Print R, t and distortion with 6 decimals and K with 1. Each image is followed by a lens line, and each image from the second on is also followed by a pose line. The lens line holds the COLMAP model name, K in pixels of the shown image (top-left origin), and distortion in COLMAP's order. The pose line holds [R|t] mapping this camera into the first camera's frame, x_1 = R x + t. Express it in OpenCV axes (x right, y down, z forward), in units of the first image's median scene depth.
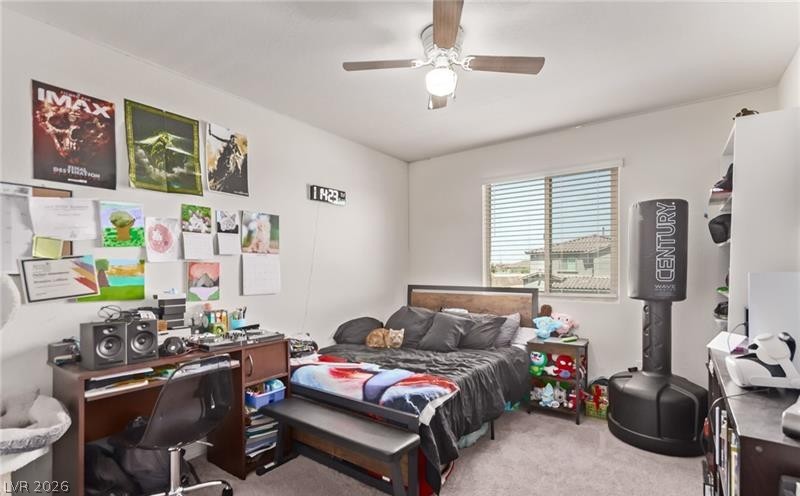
lens RADIAL K [[372.5, 0, 401.1], [0, 372.5, 274.0], [0, 0, 1]] dist [-0.002101, -0.000407]
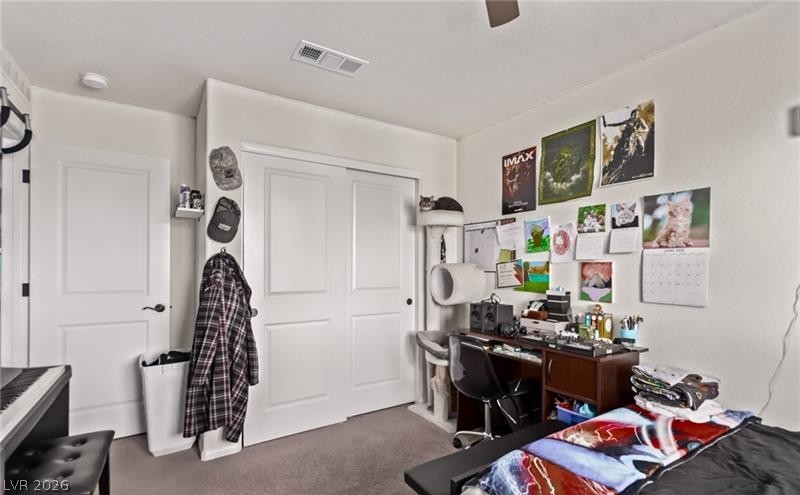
lens RADIAL K [[372.5, 0, 399.4], [0, 372.5, 264.6], [0, 0, 1]] dist [-0.002101, -0.000407]
pose [[-0.362491, -0.003295, -0.931982, 0.569489], [-0.009901, 0.999951, 0.000316, -0.020572], [0.931935, 0.009342, -0.362505, 0.883459]]
